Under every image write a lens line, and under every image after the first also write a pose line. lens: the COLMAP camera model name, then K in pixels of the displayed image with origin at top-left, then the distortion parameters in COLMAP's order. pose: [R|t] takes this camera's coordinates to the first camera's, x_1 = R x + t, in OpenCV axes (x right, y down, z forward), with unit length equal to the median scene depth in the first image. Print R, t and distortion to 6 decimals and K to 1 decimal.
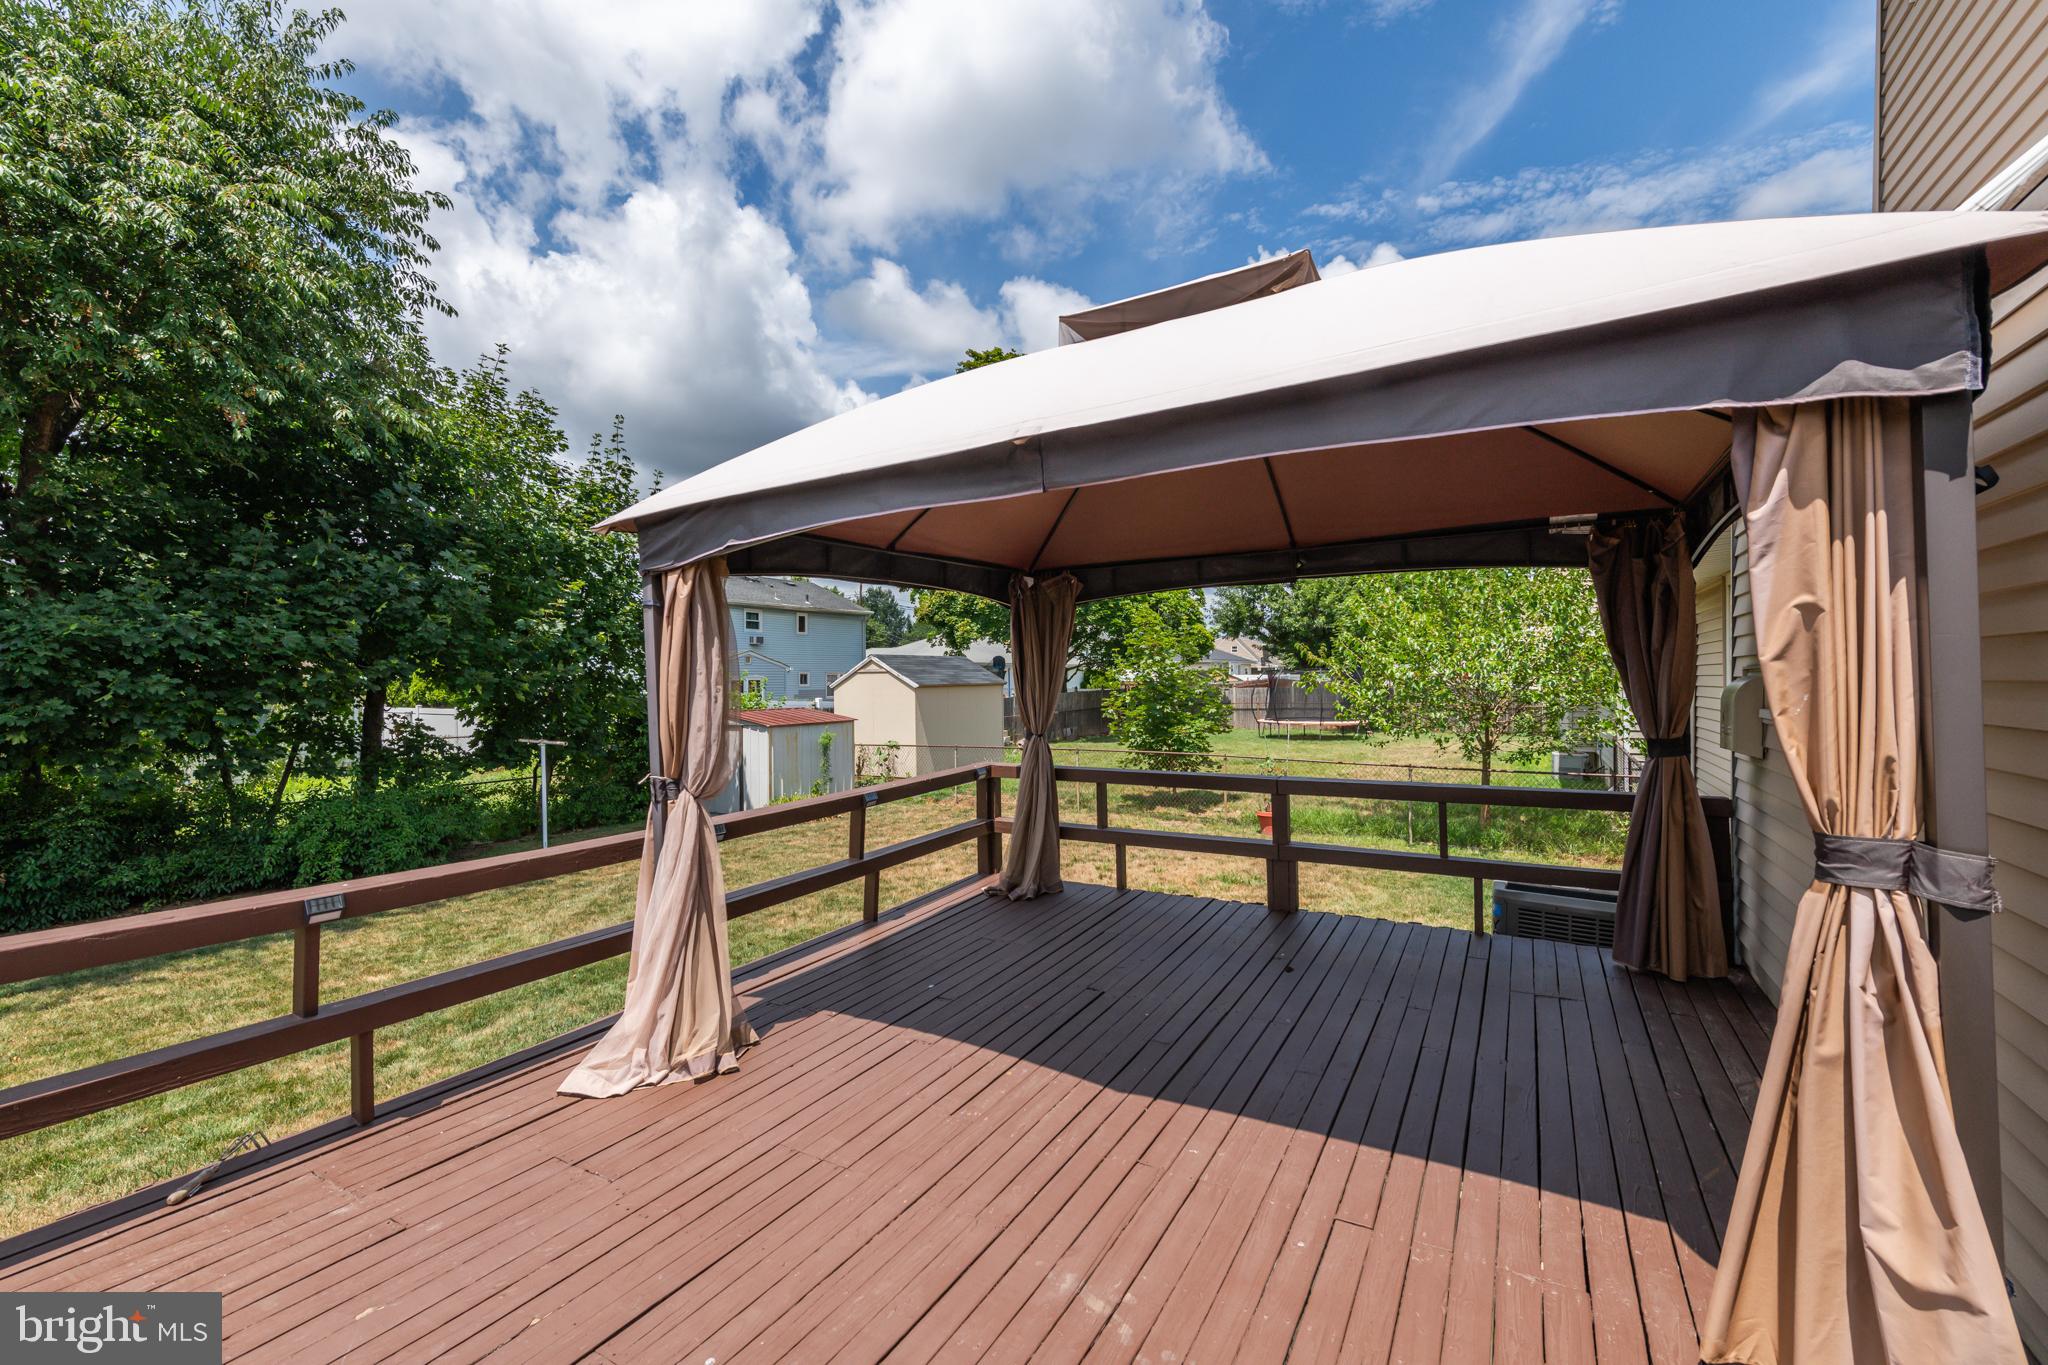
lens RADIAL K [[834.5, 0, 1024.0], [0, 834.5, 682.5], [0, 0, 1]] dist [0.000763, -0.000263]
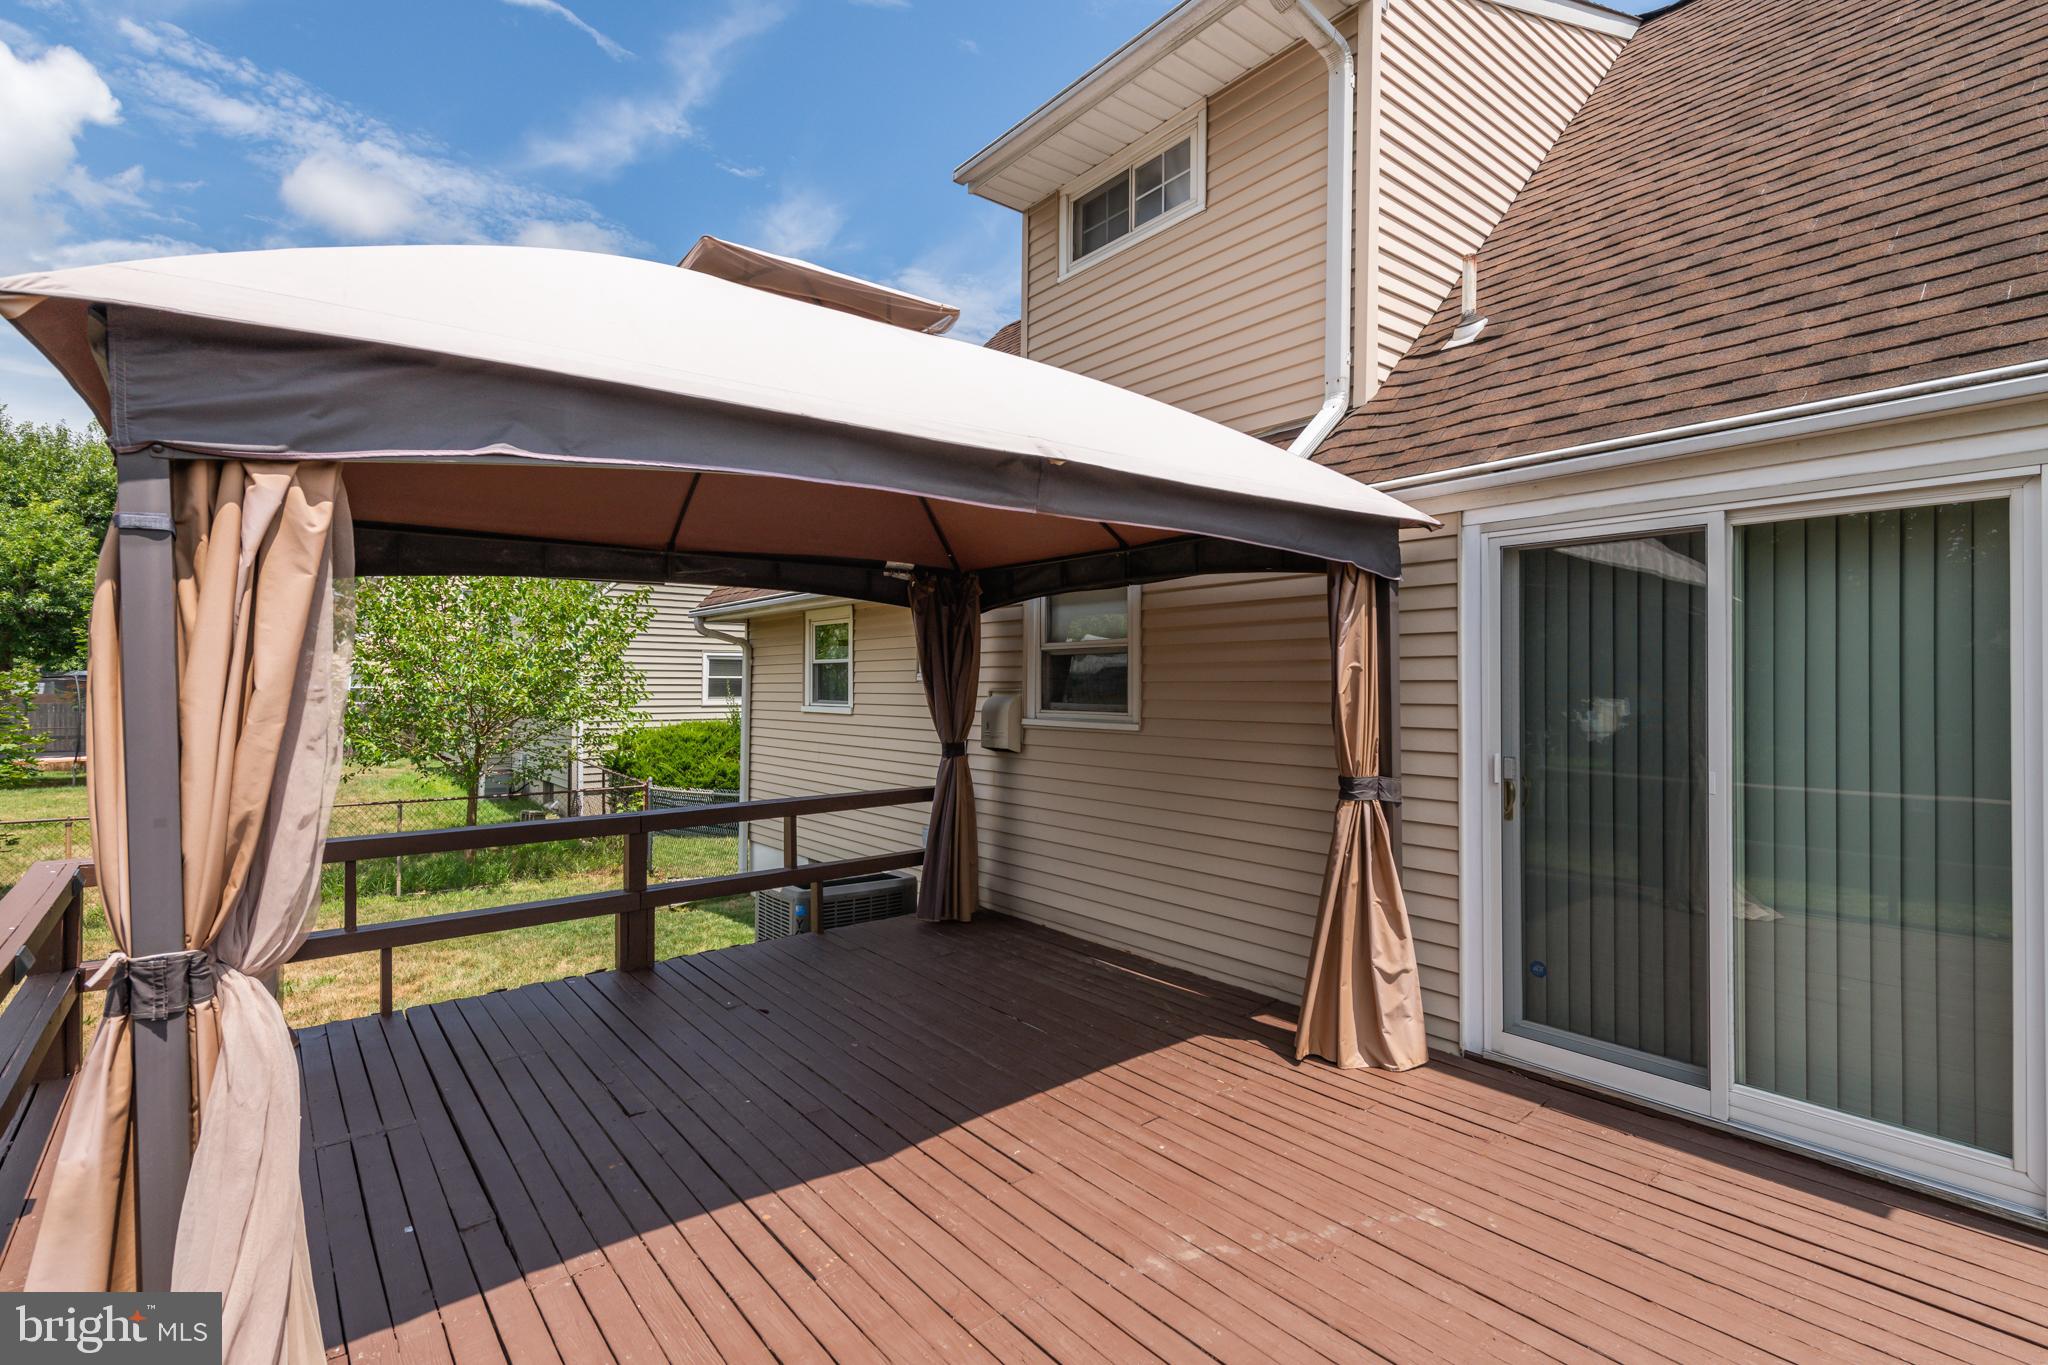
lens RADIAL K [[945.1, 0, 1024.0], [0, 945.1, 682.5], [0, 0, 1]] dist [-0.011592, -0.000101]
pose [[0.346225, 0.009199, 0.938106, -0.744547], [0.002424, 0.999940, -0.010700, -0.015476], [-0.938148, 0.005978, 0.346182, 0.467342]]
